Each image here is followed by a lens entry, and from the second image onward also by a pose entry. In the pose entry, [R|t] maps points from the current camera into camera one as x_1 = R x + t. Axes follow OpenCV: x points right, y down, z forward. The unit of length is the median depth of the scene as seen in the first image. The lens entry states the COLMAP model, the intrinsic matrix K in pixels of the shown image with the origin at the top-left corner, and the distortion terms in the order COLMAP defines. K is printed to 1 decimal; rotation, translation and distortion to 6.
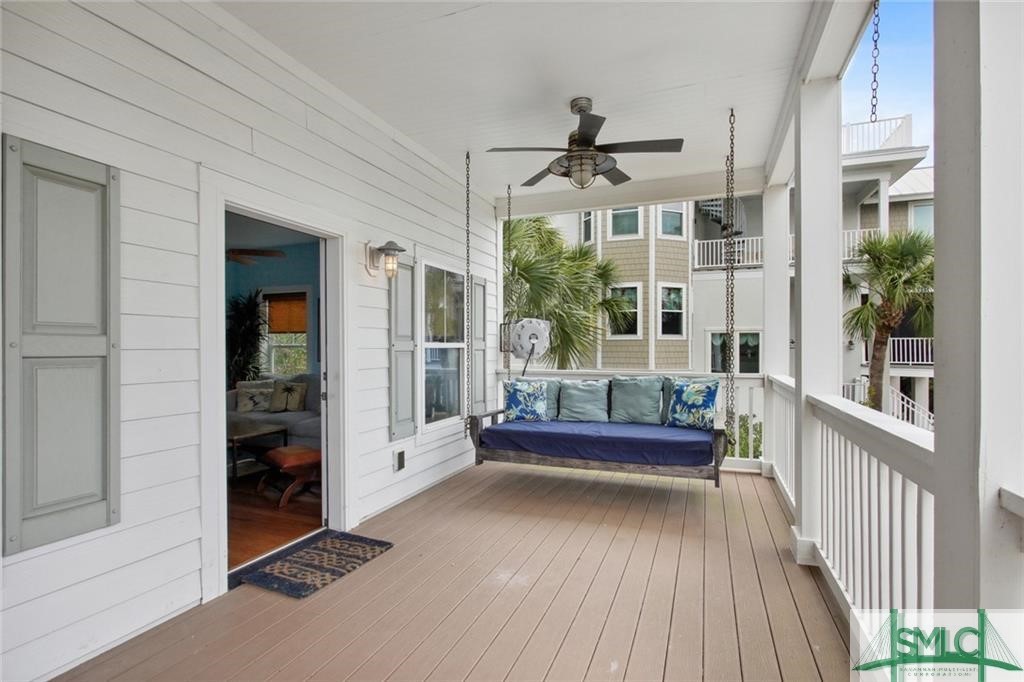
lens RADIAL K [[499.3, 0, 511.3], [0, 499.3, 344.7], [0, 0, 1]] dist [-0.002030, 0.000243]
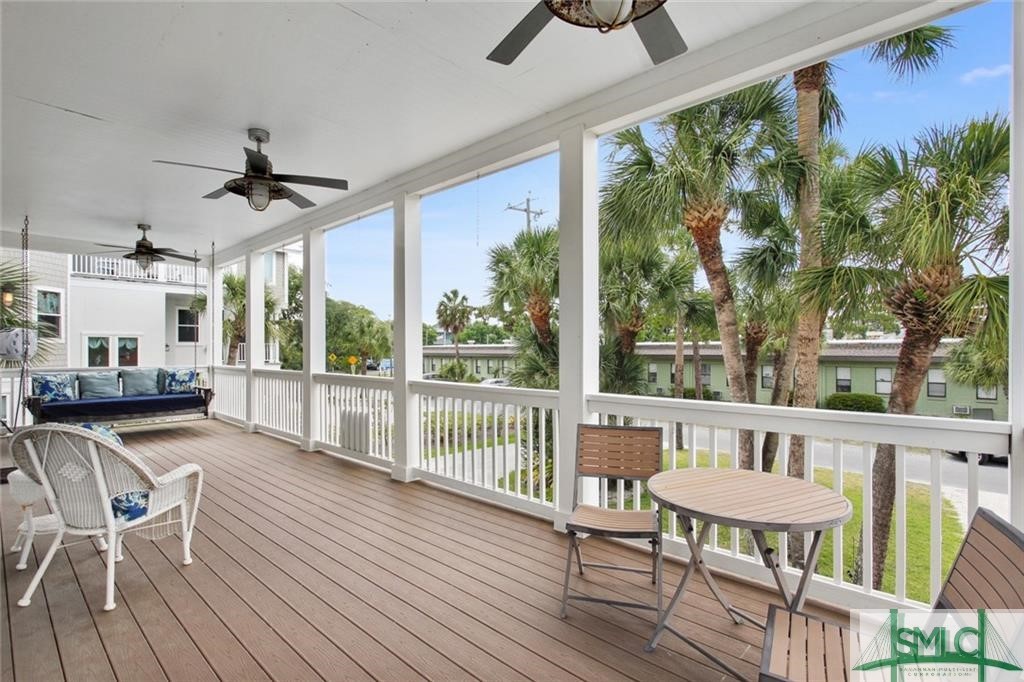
lens RADIAL K [[499.3, 0, 510.5], [0, 499.3, 347.3], [0, 0, 1]] dist [-0.002030, 0.000243]
pose [[0.371330, 0.003546, 0.928494, -0.308706], [-0.004761, 0.999987, -0.001915, -0.003572], [-0.928489, -0.003709, 0.371342, -0.284855]]
